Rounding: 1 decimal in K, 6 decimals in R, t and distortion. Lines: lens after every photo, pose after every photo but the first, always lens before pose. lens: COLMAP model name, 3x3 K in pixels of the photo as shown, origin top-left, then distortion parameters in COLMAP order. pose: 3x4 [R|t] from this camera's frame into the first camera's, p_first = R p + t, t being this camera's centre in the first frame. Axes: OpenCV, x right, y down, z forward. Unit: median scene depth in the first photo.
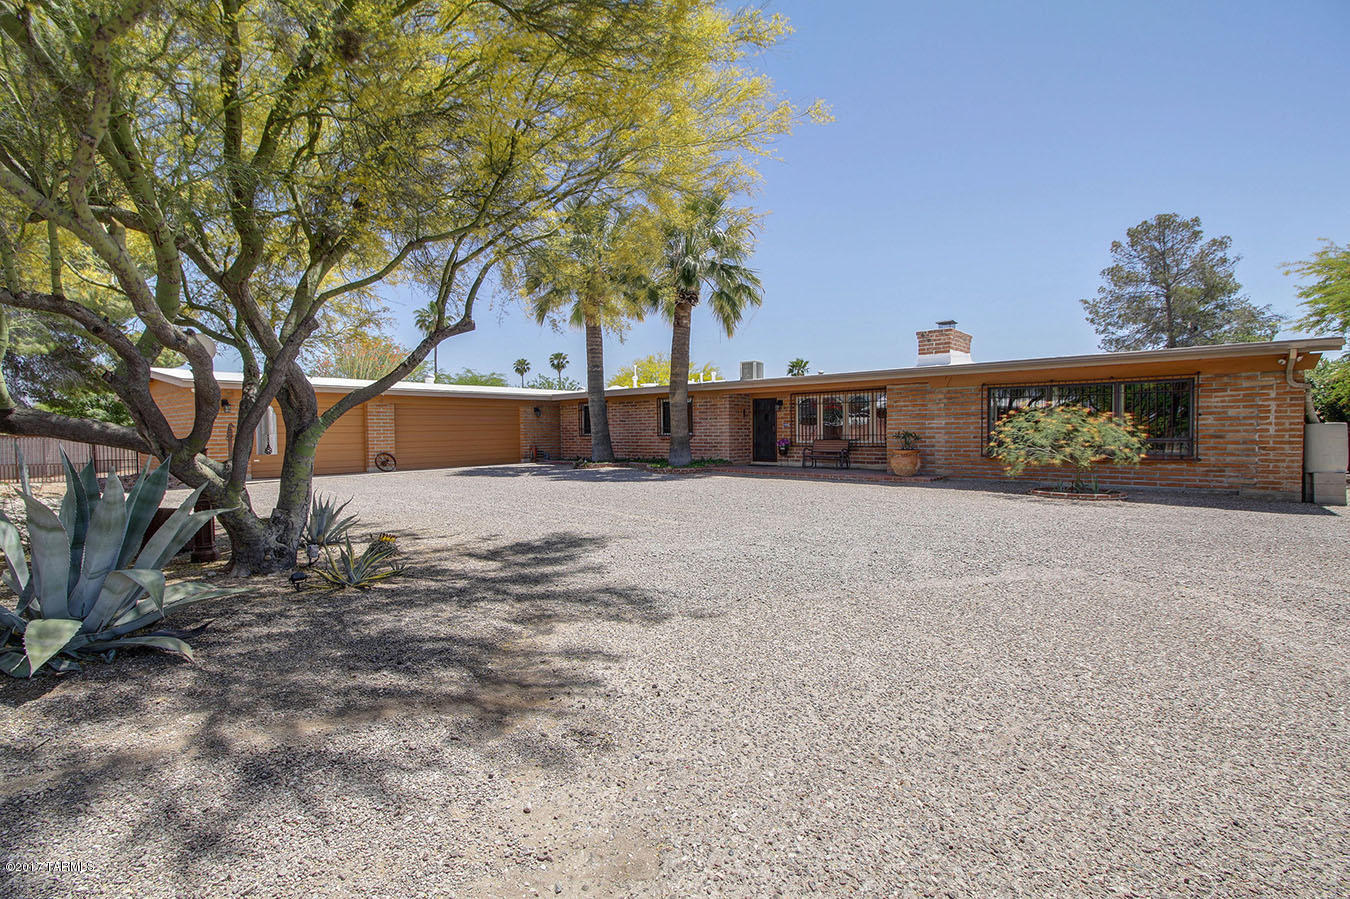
lens RADIAL K [[633.3, 0, 675.3], [0, 633.3, 448.2], [0, 0, 1]] dist [0.012446, 0.000014]
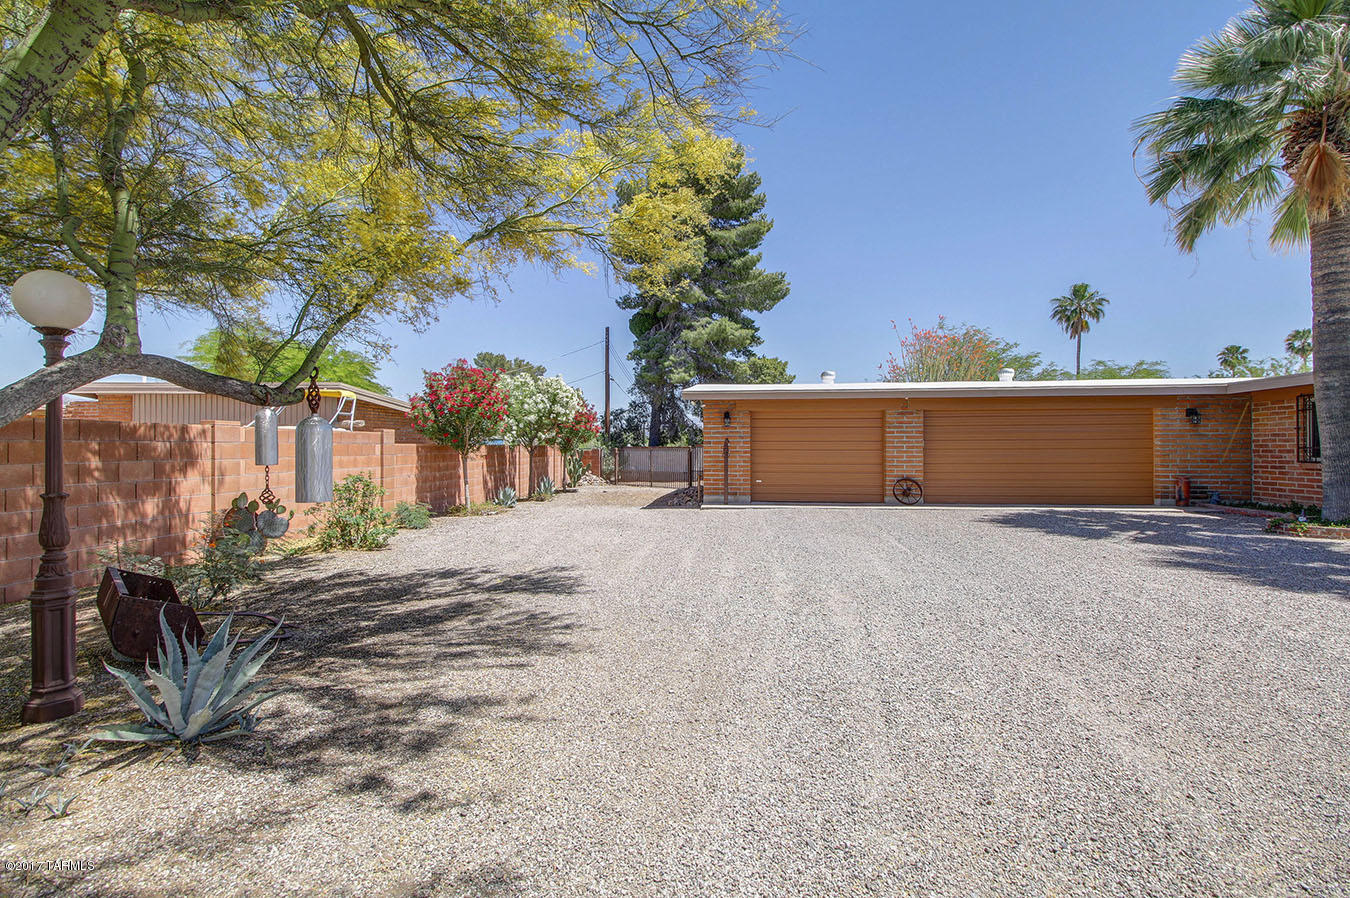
lens RADIAL K [[633.3, 0, 674.6], [0, 633.3, 448.2], [0, 0, 1]] dist [0.012446, 0.000014]
pose [[0.564588, 0.012201, -0.825283, -0.010200], [-0.030436, 0.999518, -0.006046, -0.012798], [0.824812, 0.028532, 0.564687, 0.322462]]
